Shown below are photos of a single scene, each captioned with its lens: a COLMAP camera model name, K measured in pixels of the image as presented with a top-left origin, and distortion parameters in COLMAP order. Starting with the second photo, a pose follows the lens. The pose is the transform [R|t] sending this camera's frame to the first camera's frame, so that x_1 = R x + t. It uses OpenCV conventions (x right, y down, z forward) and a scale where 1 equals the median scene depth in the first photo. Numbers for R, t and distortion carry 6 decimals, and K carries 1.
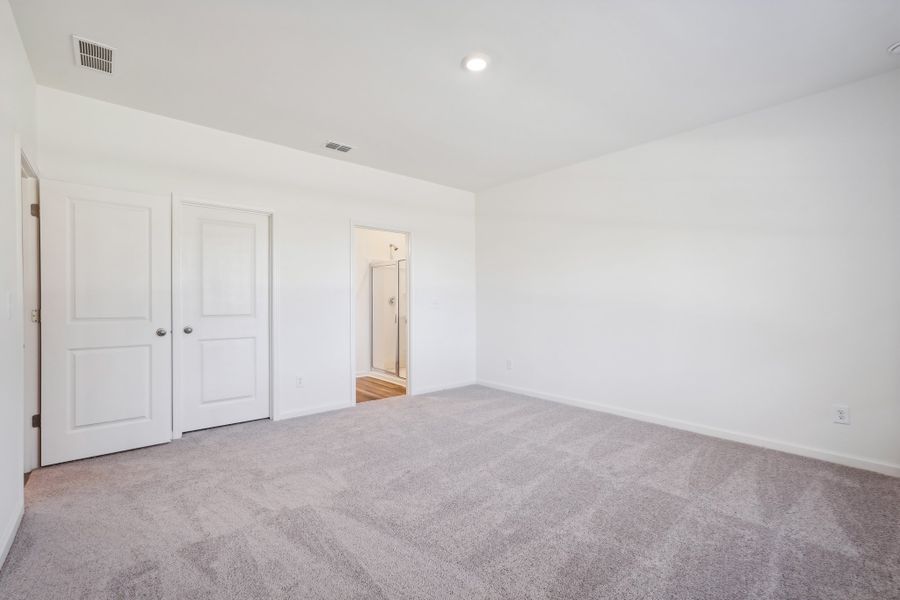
lens RADIAL K [[399.7, 0, 450.0], [0, 399.7, 300.0], [0, 0, 1]] dist [0.000299, 0.000451]
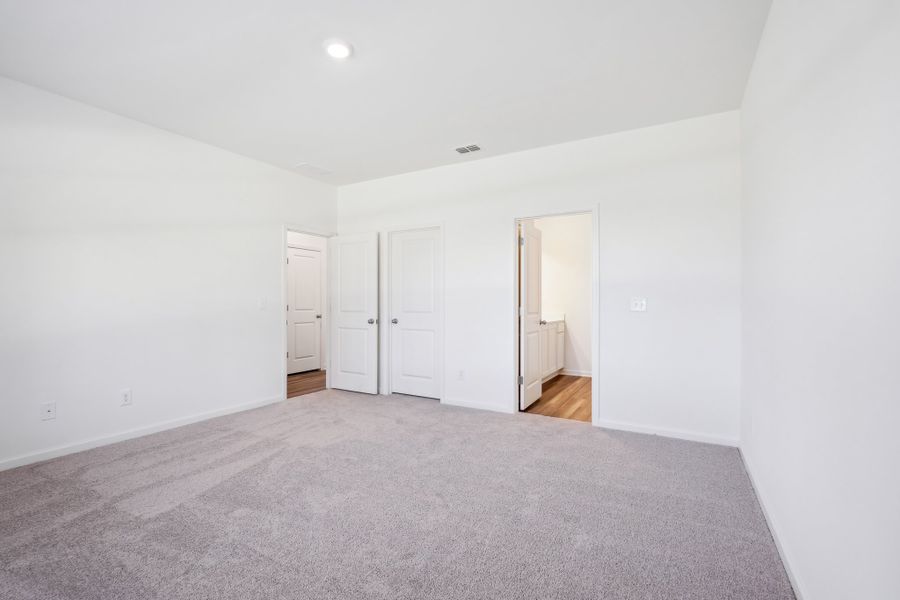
lens RADIAL K [[413.0, 0, 447.9], [0, 413.0, 305.3], [0, 0, 1]] dist [0.000066, 0.000109]
pose [[0.332797, 0.002972, -0.942994, 0.871862], [0.000974, 0.999993, 0.003495, 0.014672], [0.942998, -0.002082, 0.332792, 0.752610]]
